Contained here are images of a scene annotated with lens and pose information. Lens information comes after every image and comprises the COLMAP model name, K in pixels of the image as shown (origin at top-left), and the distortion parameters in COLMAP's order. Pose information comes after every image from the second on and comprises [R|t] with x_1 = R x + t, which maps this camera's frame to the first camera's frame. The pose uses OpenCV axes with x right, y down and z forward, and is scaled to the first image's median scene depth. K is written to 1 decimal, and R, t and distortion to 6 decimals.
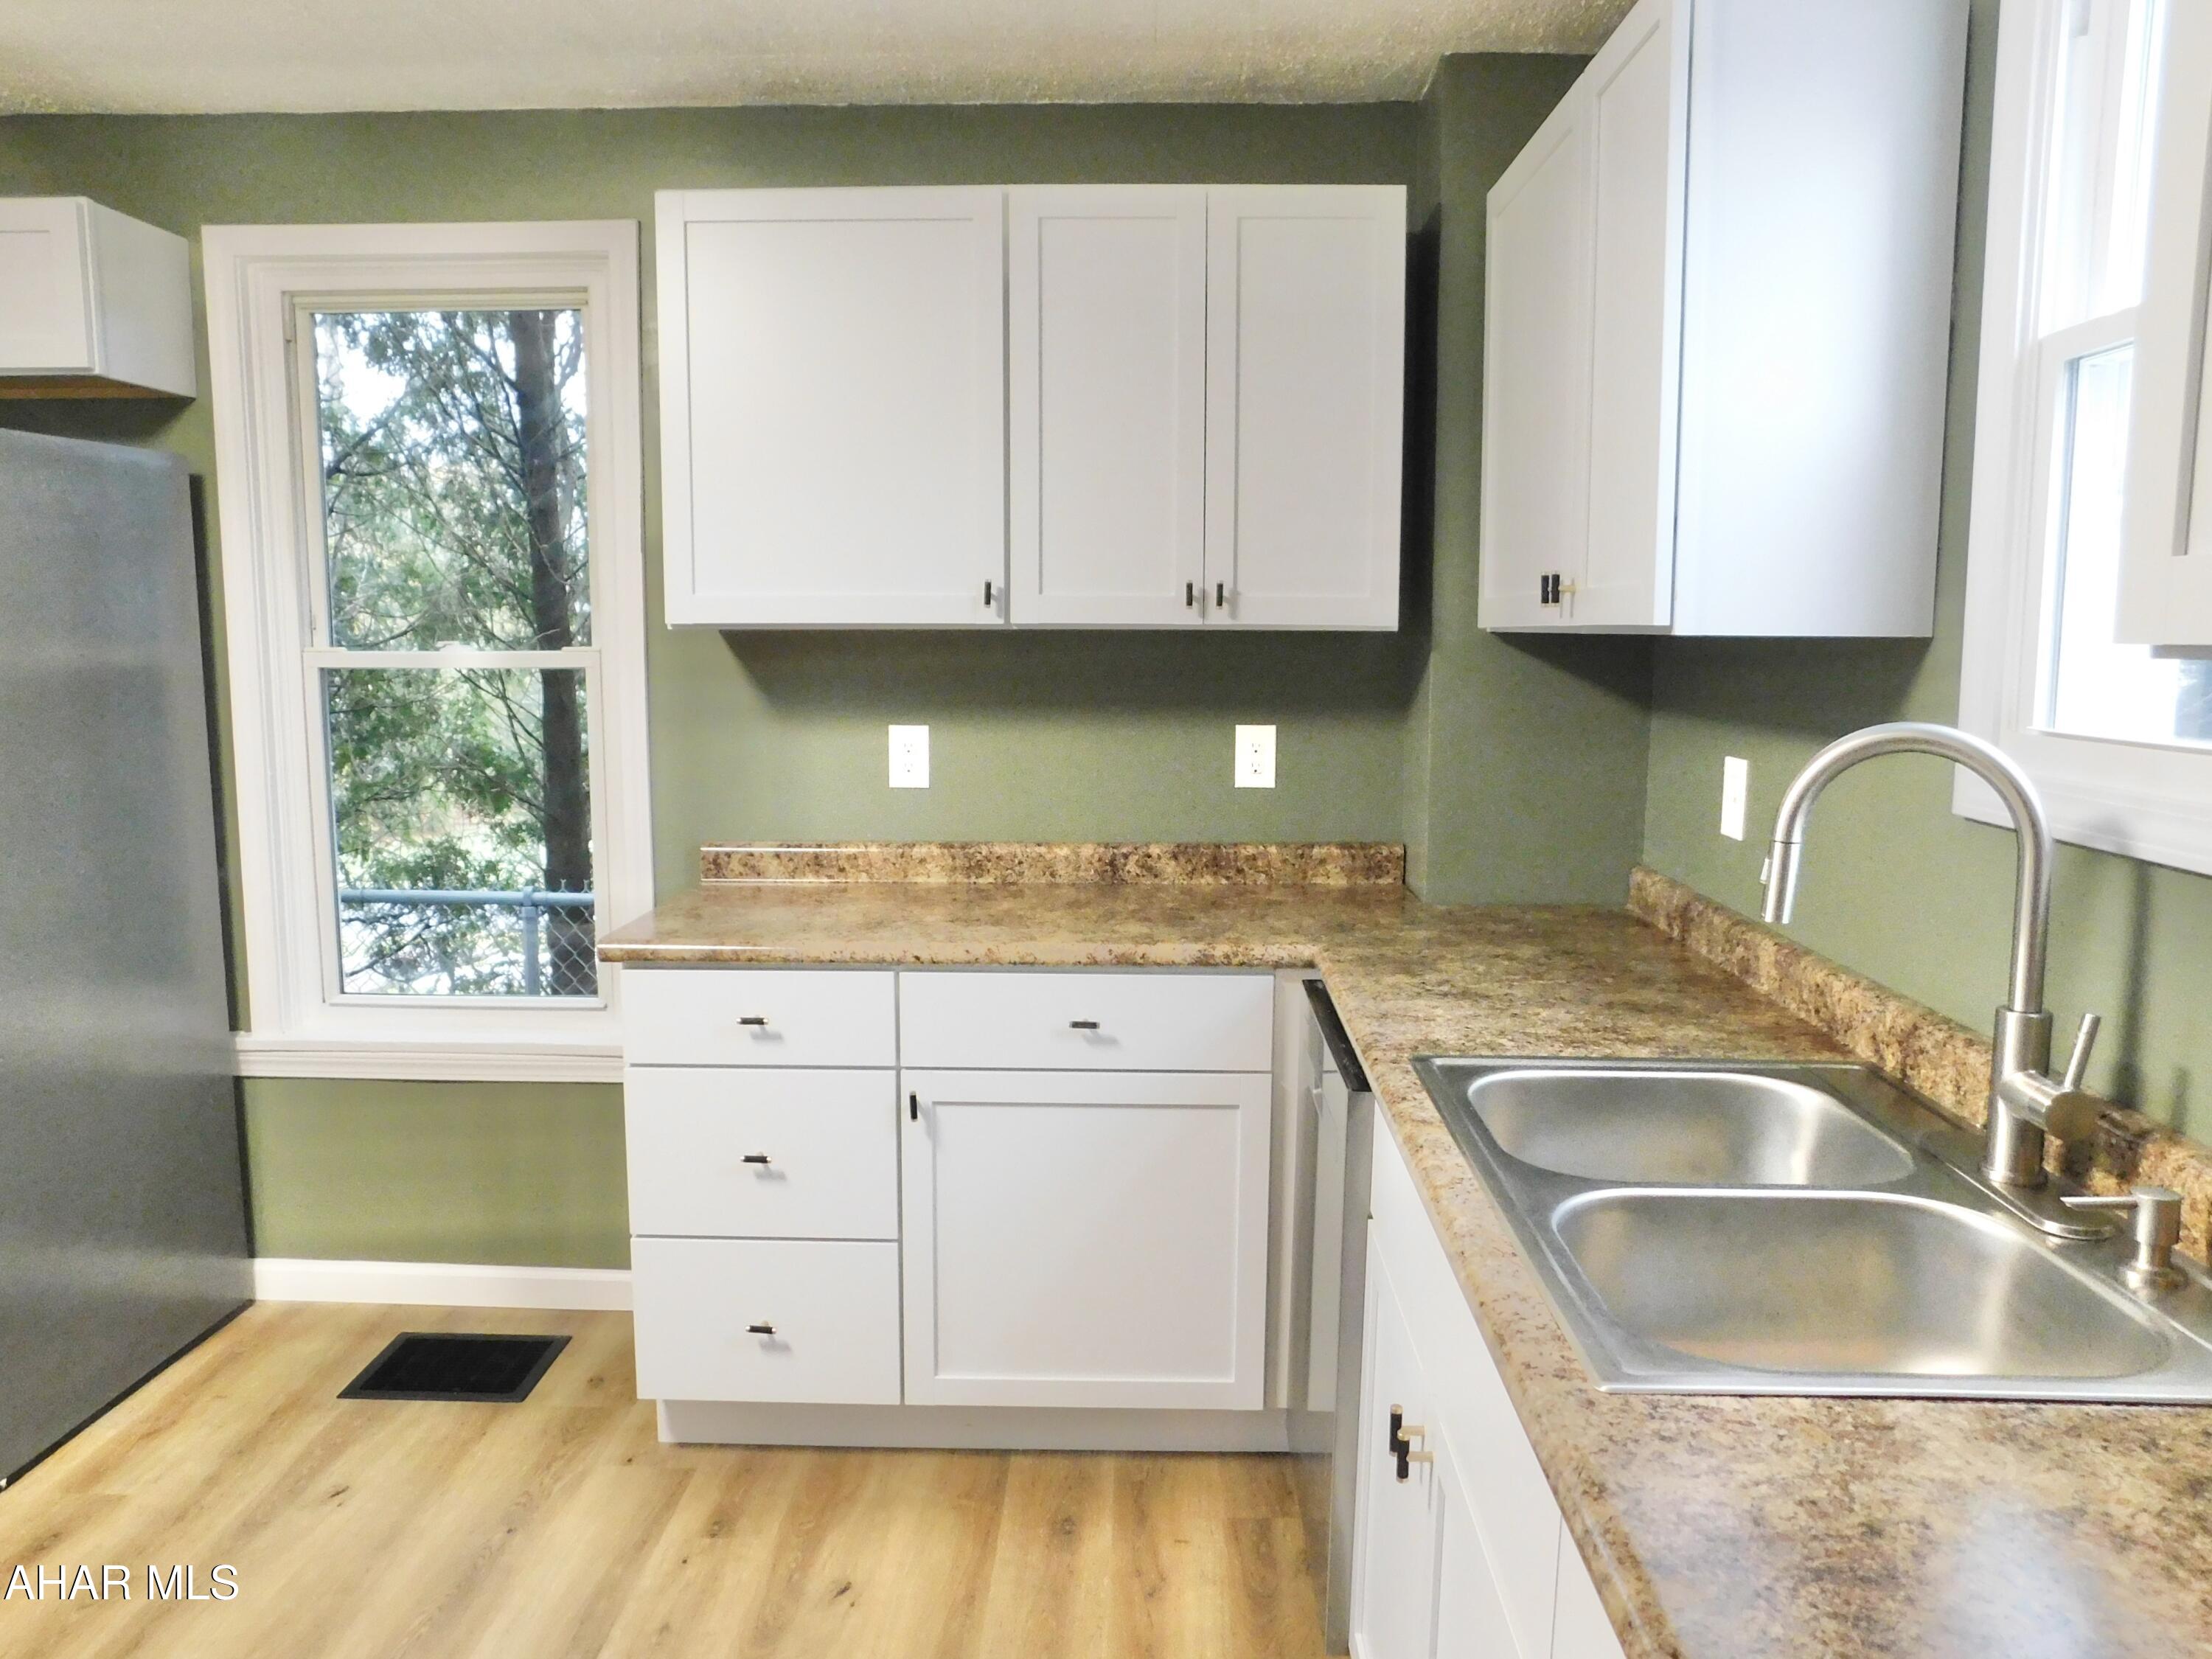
lens RADIAL K [[1490.0, 0, 1106.3], [0, 1490.0, 855.3], [0, 0, 1]] dist [-0.068297, -0.001056]
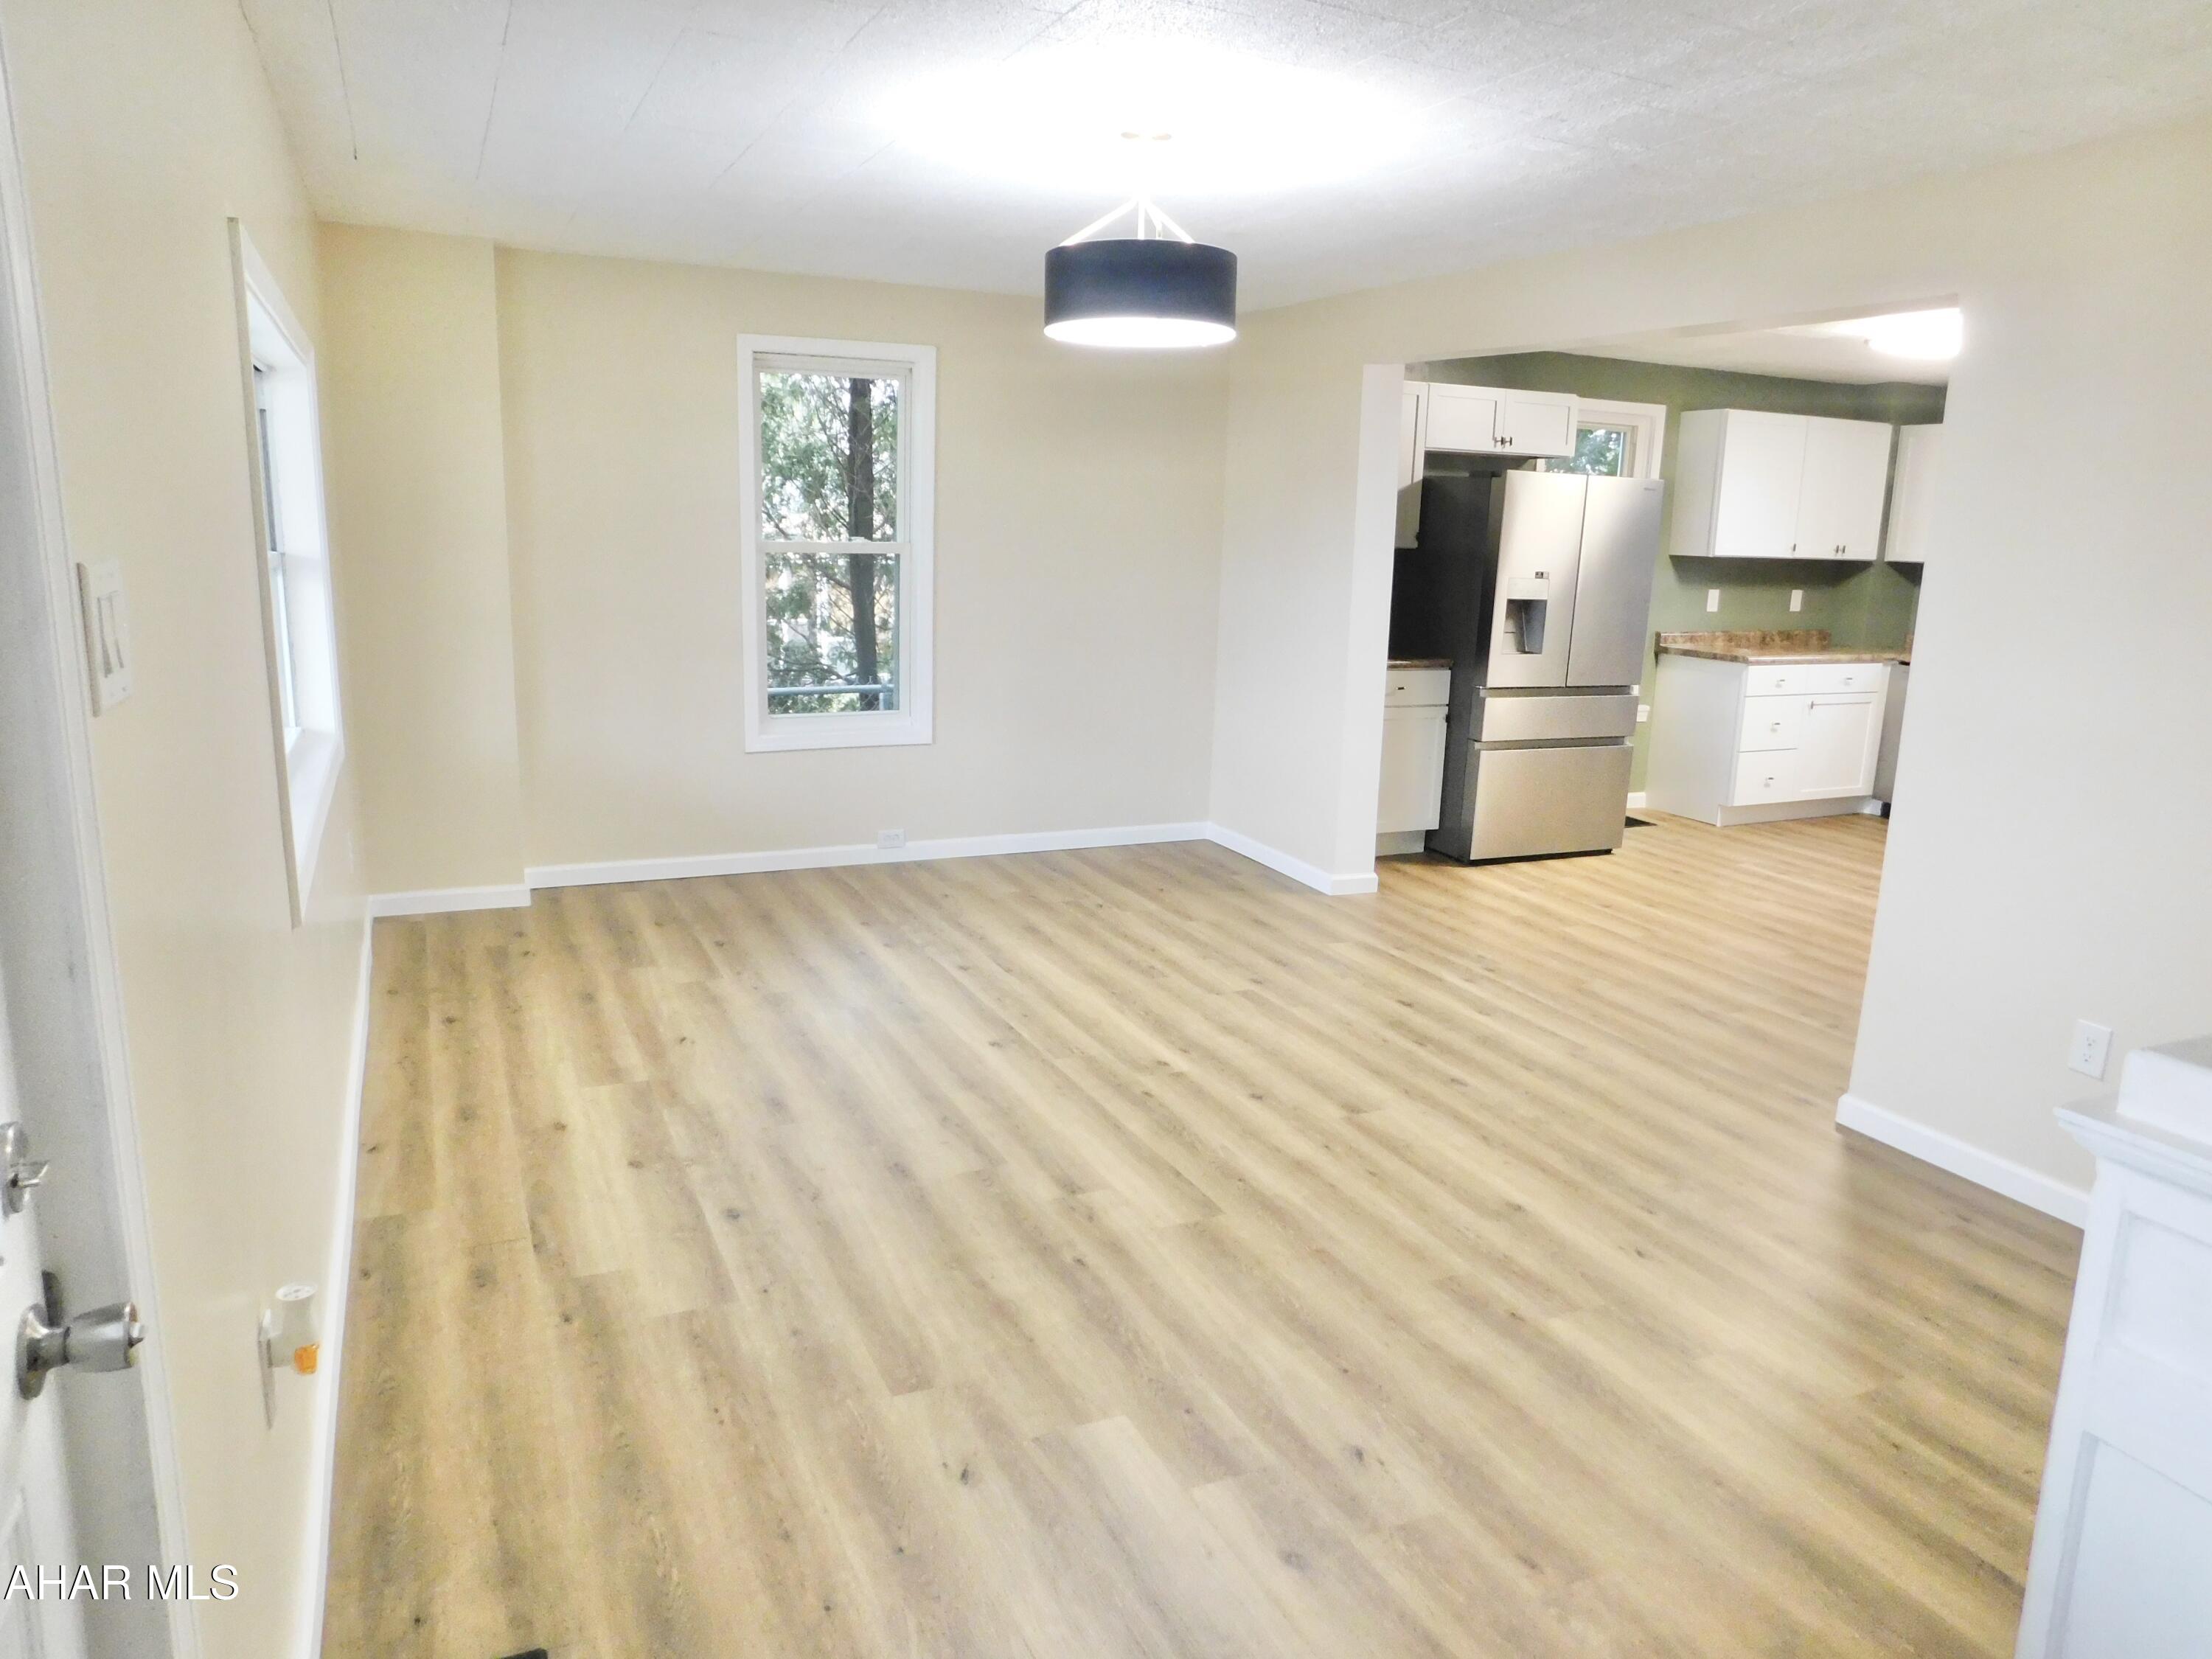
lens RADIAL K [[1489.4, 0, 1119.3], [0, 1489.4, 822.9], [0, 0, 1]] dist [-0.037221, 0.001972]
pose [[0.888247, -0.074218, 0.453331, -2.840743], [0.035840, 0.995050, 0.092684, 0.061749], [-0.457966, -0.066079, 0.886510, -1.186131]]
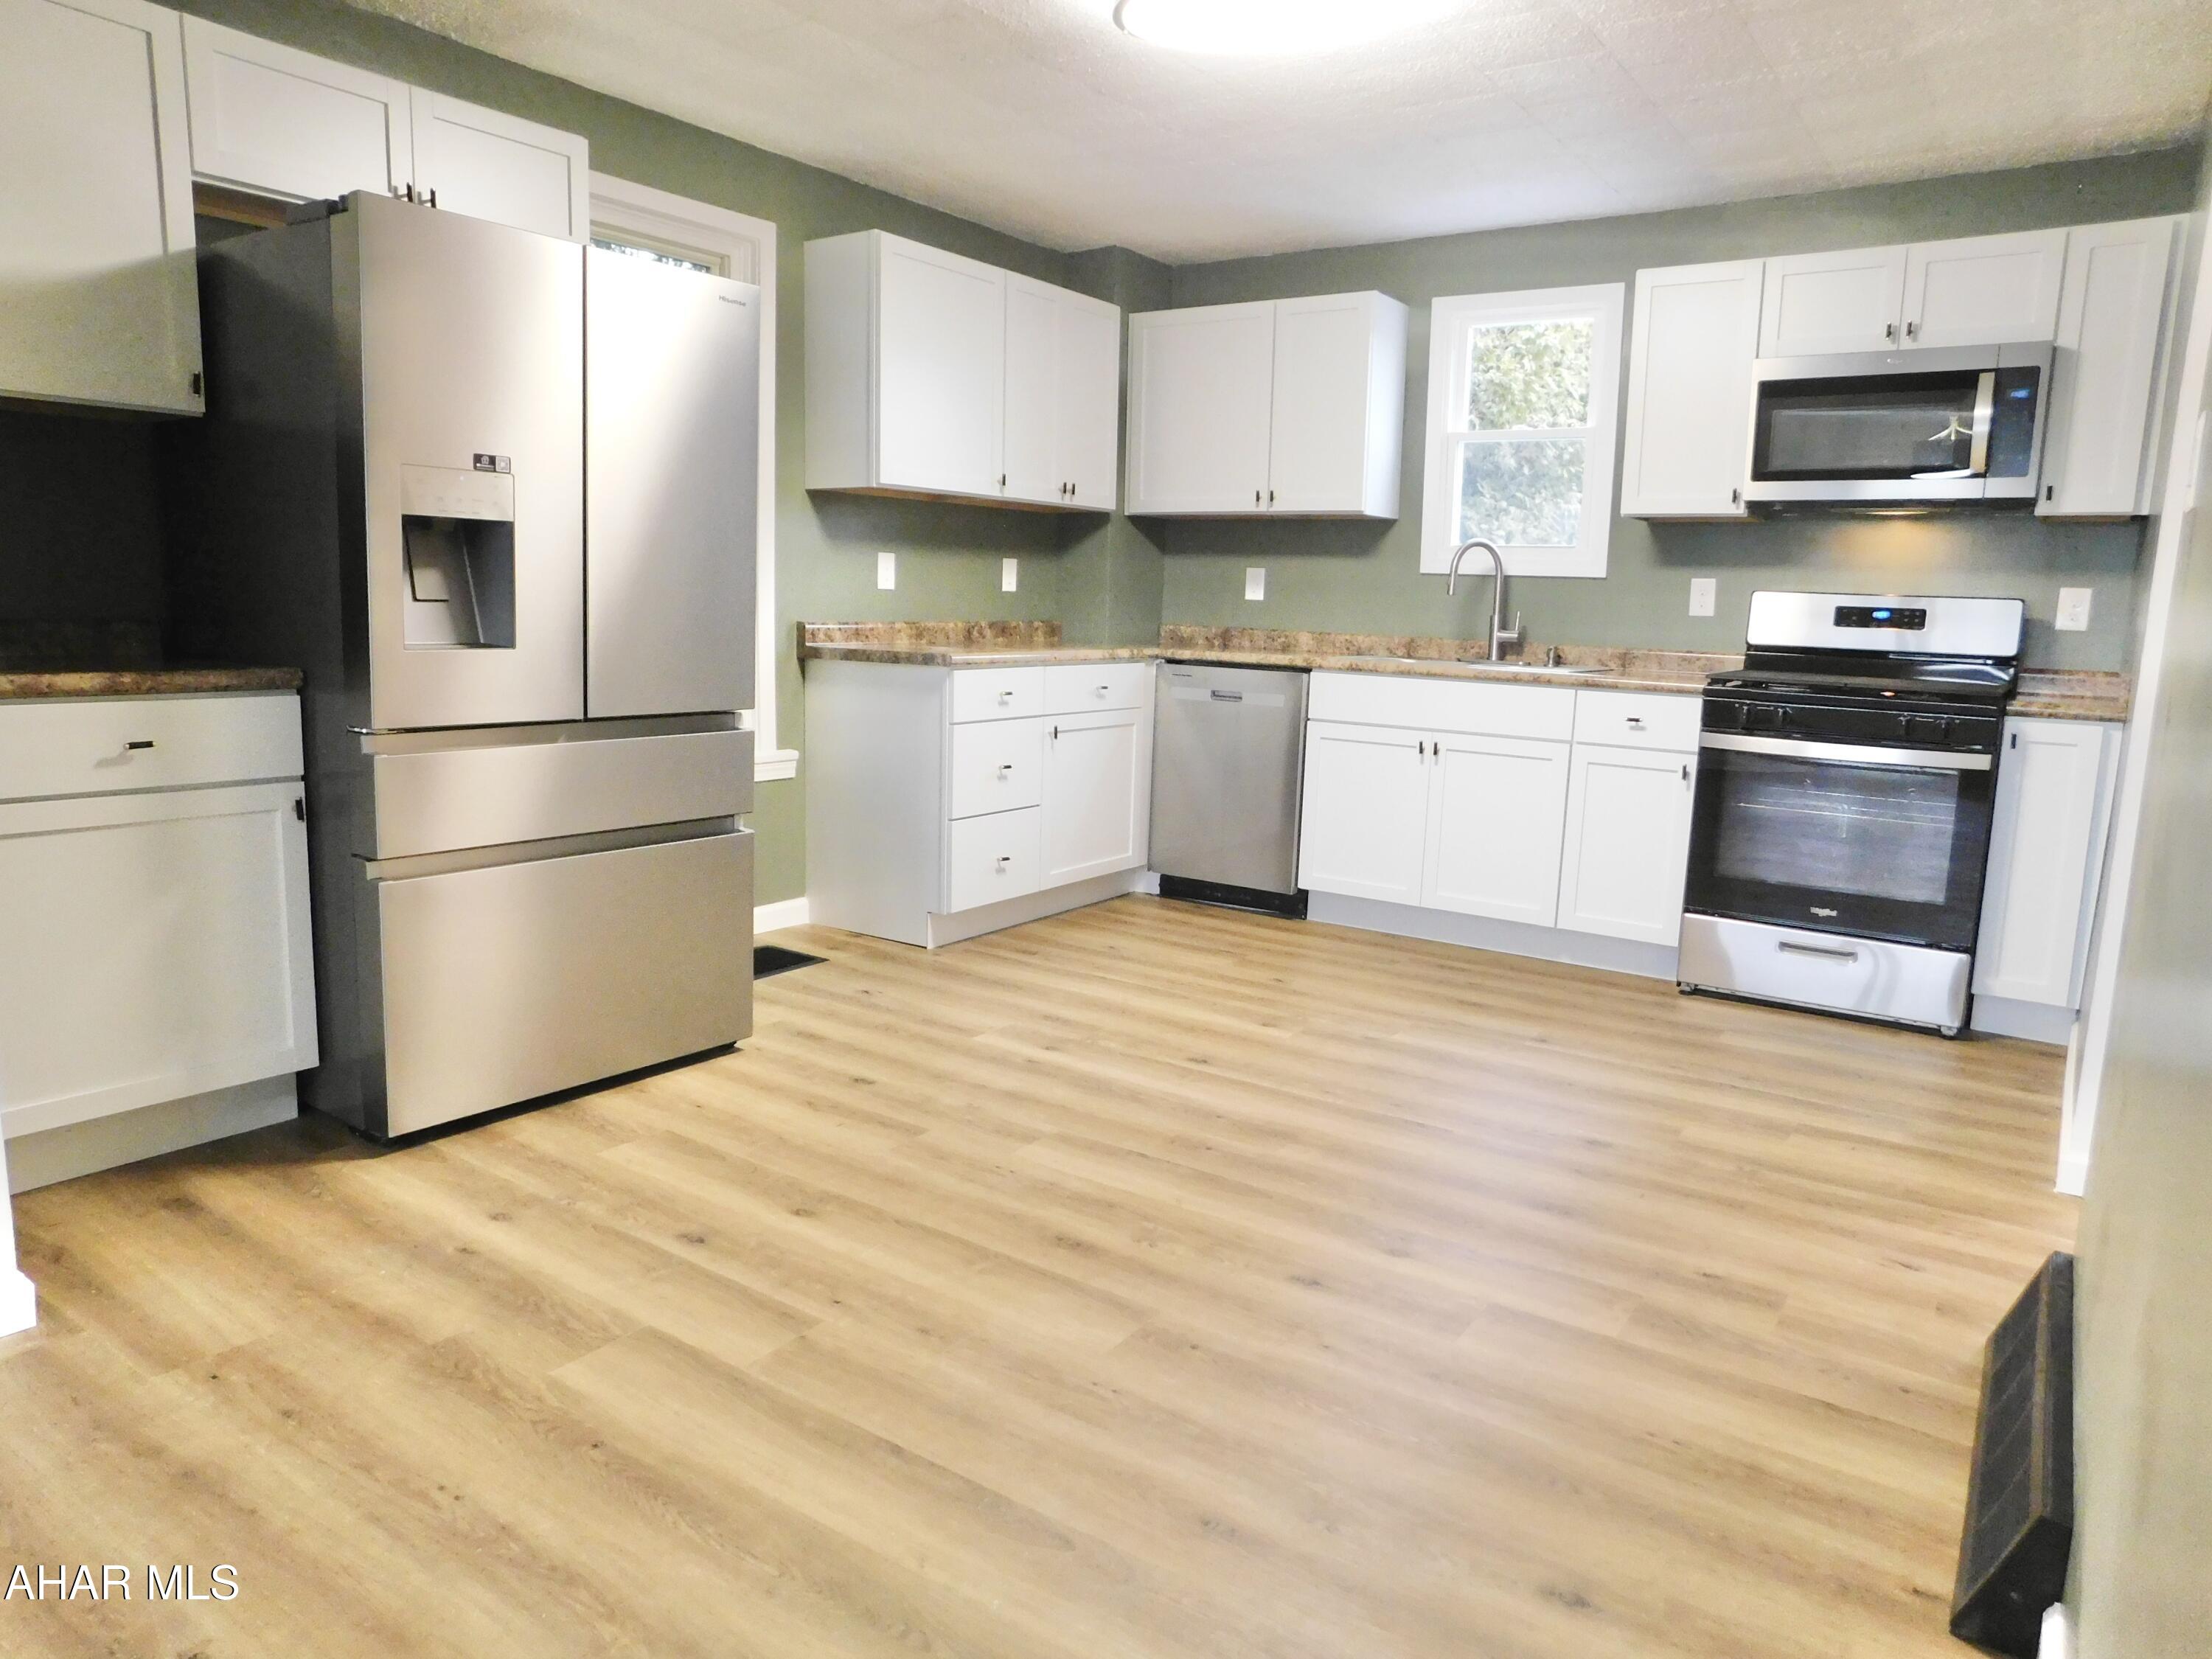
lens RADIAL K [[1489.4, 0, 1119.3], [0, 1489.4, 822.9], [0, 0, 1]] dist [-0.037221, 0.001972]
pose [[0.540784, -0.120313, 0.832513, -1.683060], [0.082786, 0.992526, 0.089662, 0.105520], [-0.837078, 0.020432, 0.546702, -0.196561]]
